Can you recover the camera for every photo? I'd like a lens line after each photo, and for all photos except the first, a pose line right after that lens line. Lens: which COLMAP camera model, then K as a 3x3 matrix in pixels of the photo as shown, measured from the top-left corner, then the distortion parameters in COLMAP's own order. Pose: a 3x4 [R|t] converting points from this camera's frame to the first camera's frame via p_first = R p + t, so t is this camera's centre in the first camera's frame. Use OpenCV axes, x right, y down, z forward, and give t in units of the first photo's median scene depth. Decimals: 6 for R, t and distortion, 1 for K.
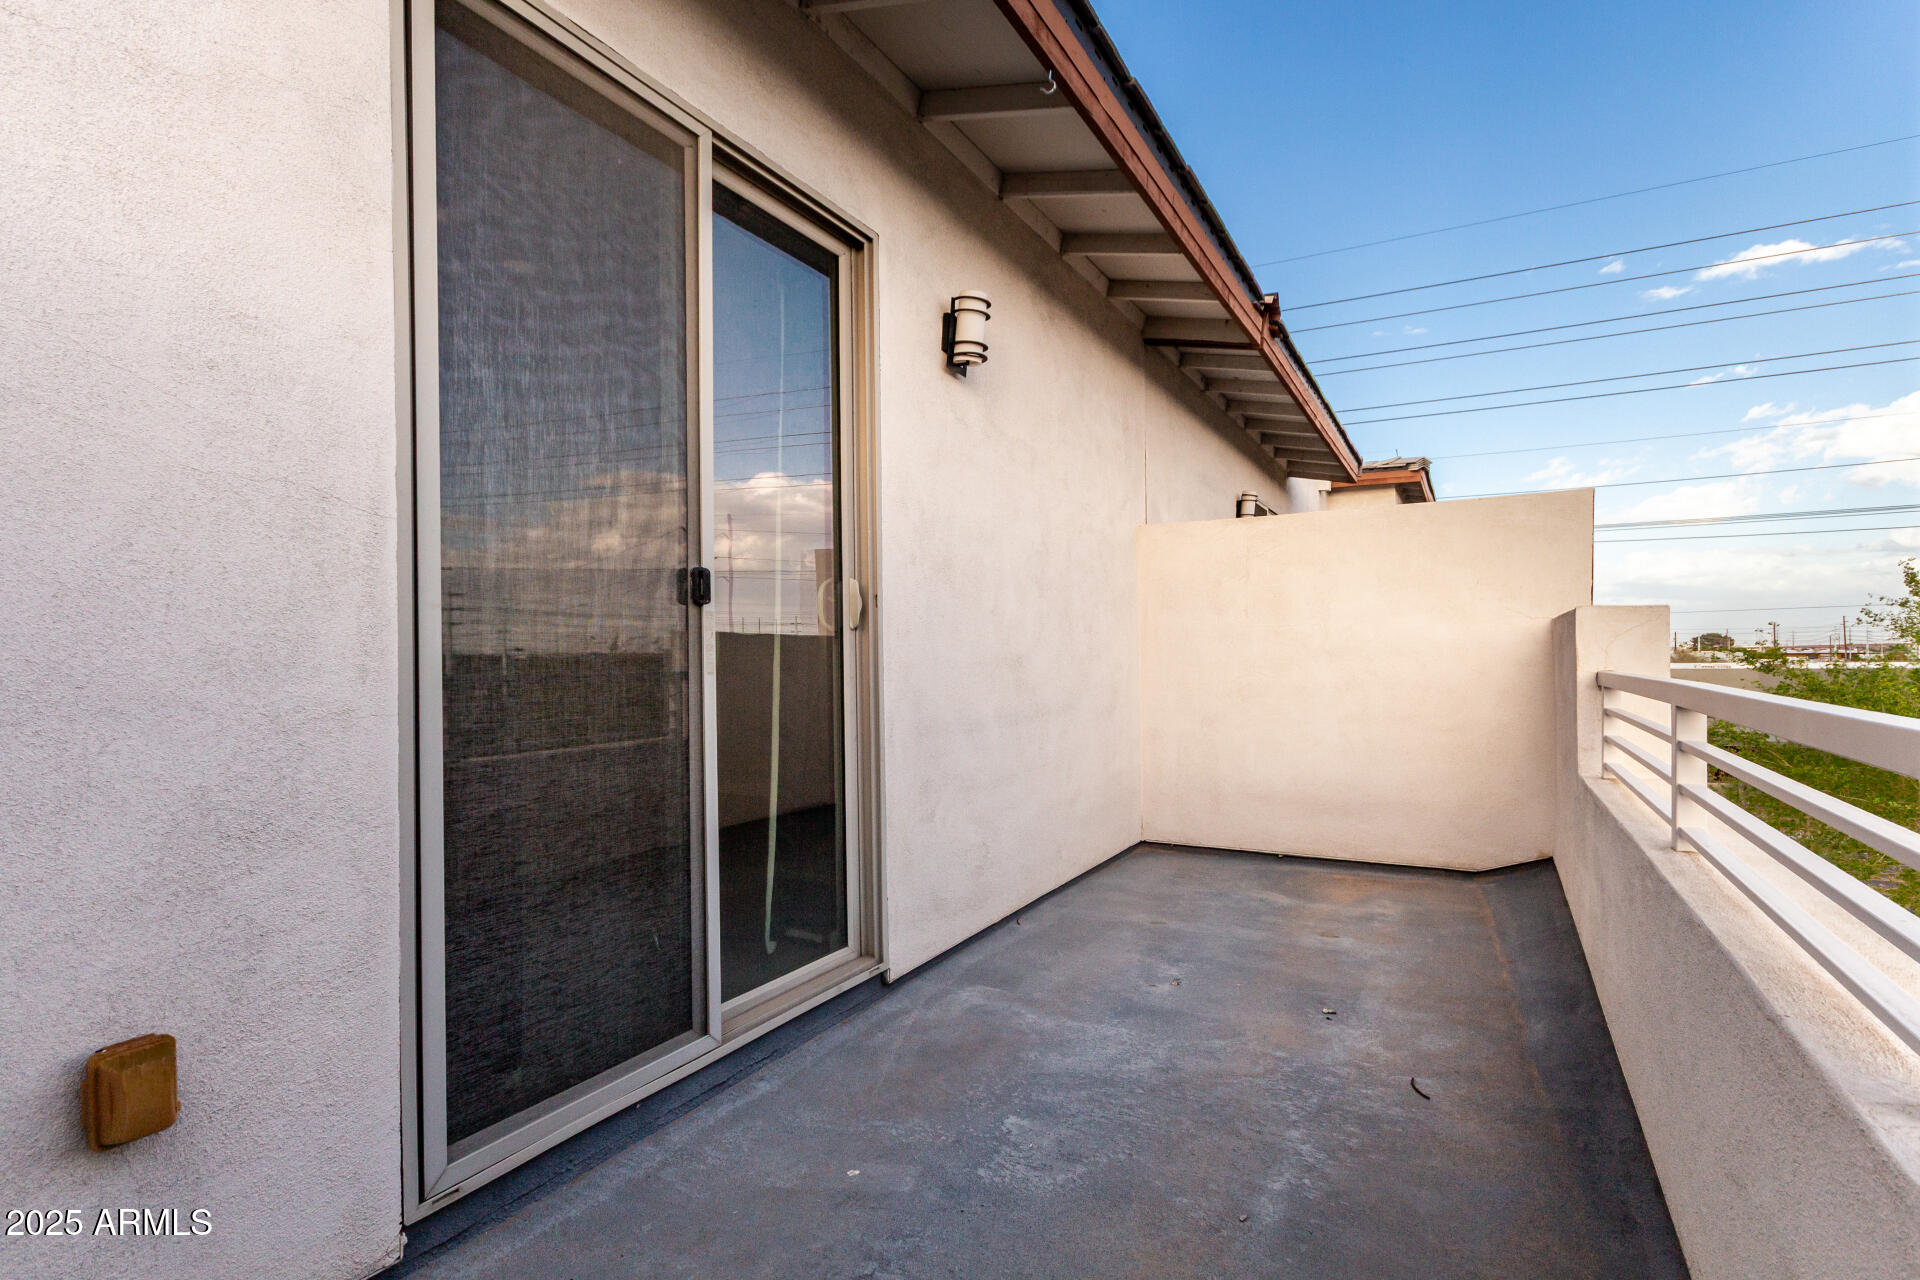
lens RADIAL K [[889.0, 0, 964.0], [0, 889.0, 656.5], [0, 0, 1]] dist [0.005096, 0.001178]
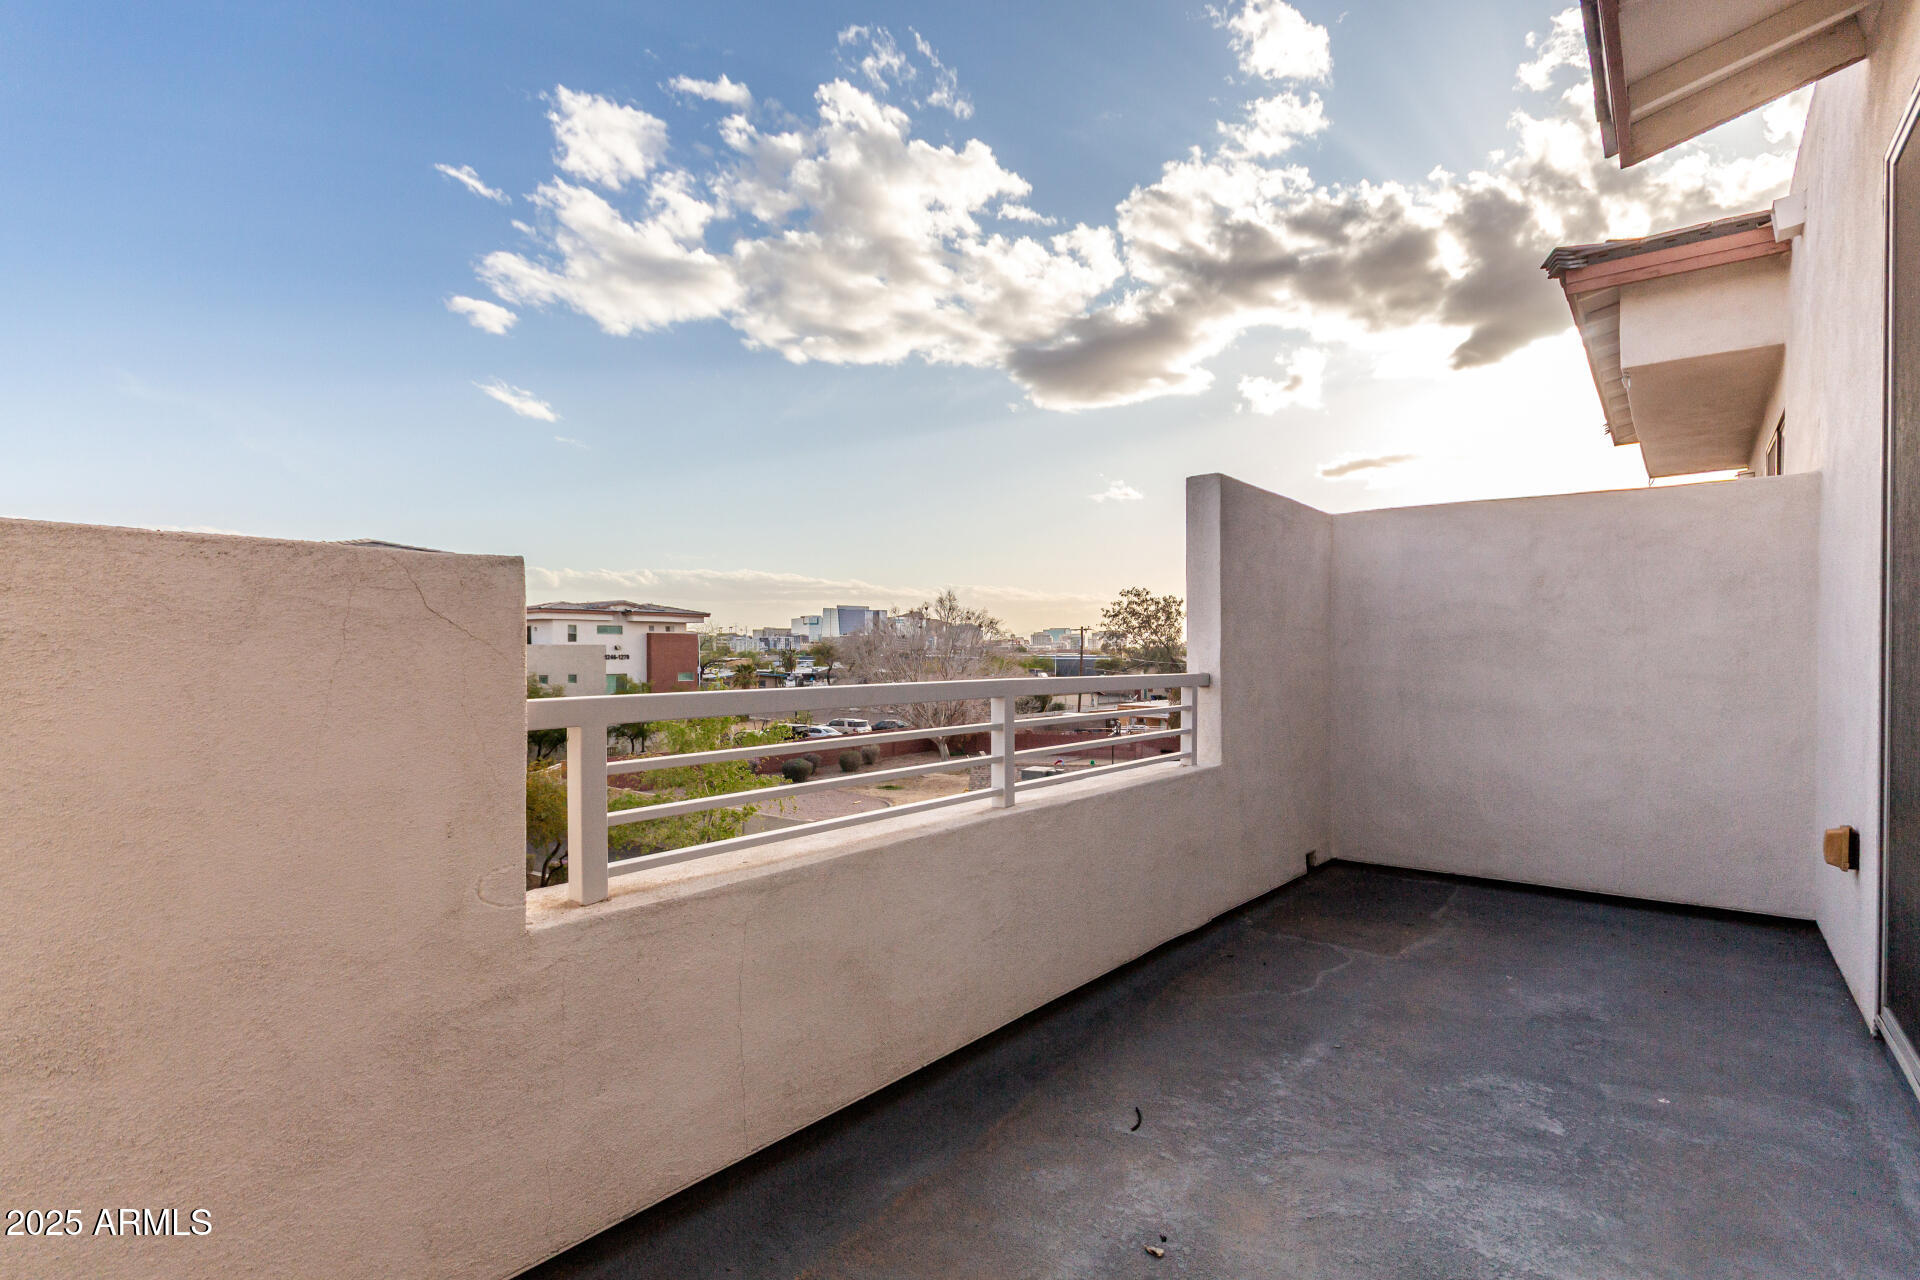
lens RADIAL K [[889.0, 0, 964.0], [0, 889.0, 656.5], [0, 0, 1]] dist [0.005096, 0.001178]
pose [[-0.985740, 0.009179, 0.168025, 0.540422], [0.010757, 0.999906, 0.008484, -0.053295], [-0.167931, 0.010170, -0.985746, 2.067974]]
